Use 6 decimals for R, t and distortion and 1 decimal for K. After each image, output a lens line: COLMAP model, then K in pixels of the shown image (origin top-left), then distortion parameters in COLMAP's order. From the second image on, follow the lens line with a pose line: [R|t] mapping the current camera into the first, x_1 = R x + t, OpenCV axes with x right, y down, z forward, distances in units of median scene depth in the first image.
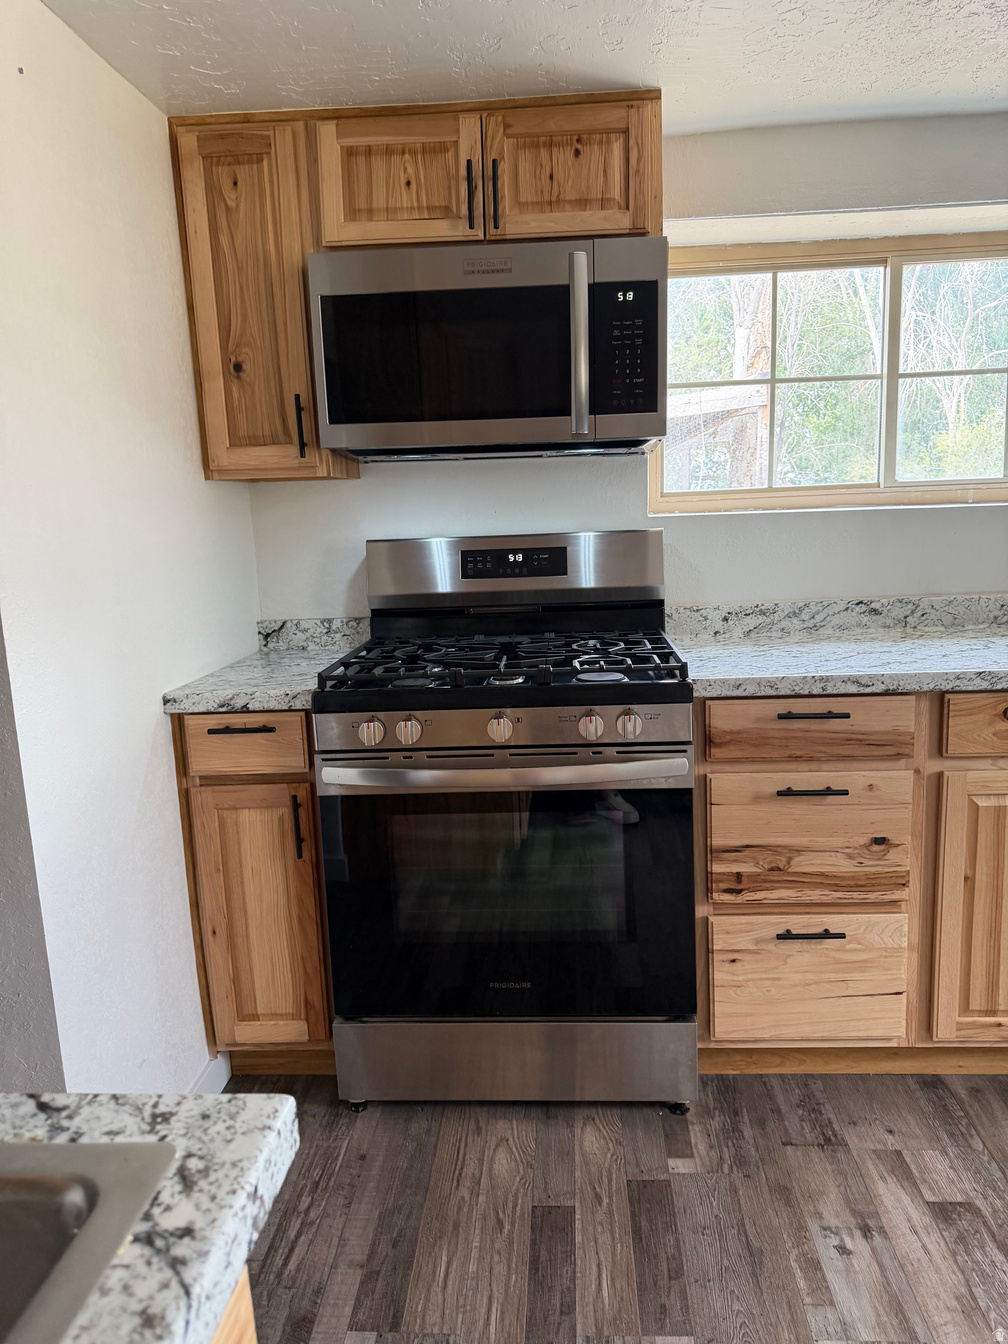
lens RADIAL K [[947.2, 0, 507.6], [0, 947.2, 682.1], [0, 0, 1]] dist [0.036573, -0.046602]
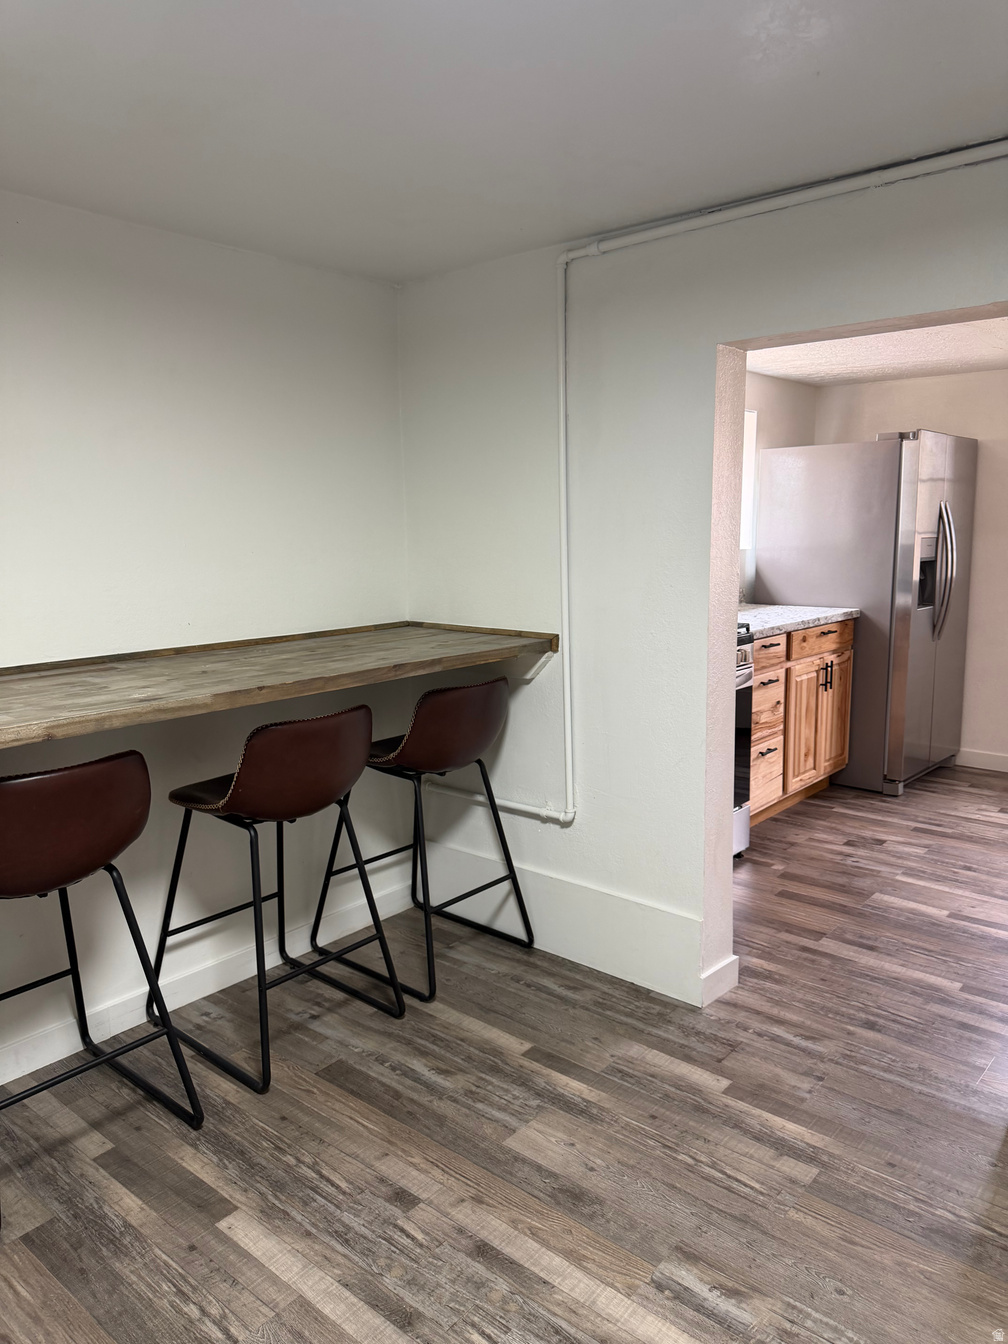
lens RADIAL K [[947.2, 0, 508.0], [0, 947.2, 682.8], [0, 0, 1]] dist [0.036573, -0.046602]
pose [[0.586316, -0.090683, 0.804991, -1.743726], [0.123198, 0.992137, 0.022034, 0.000503], [-0.800660, 0.086254, 0.592878, 0.221751]]
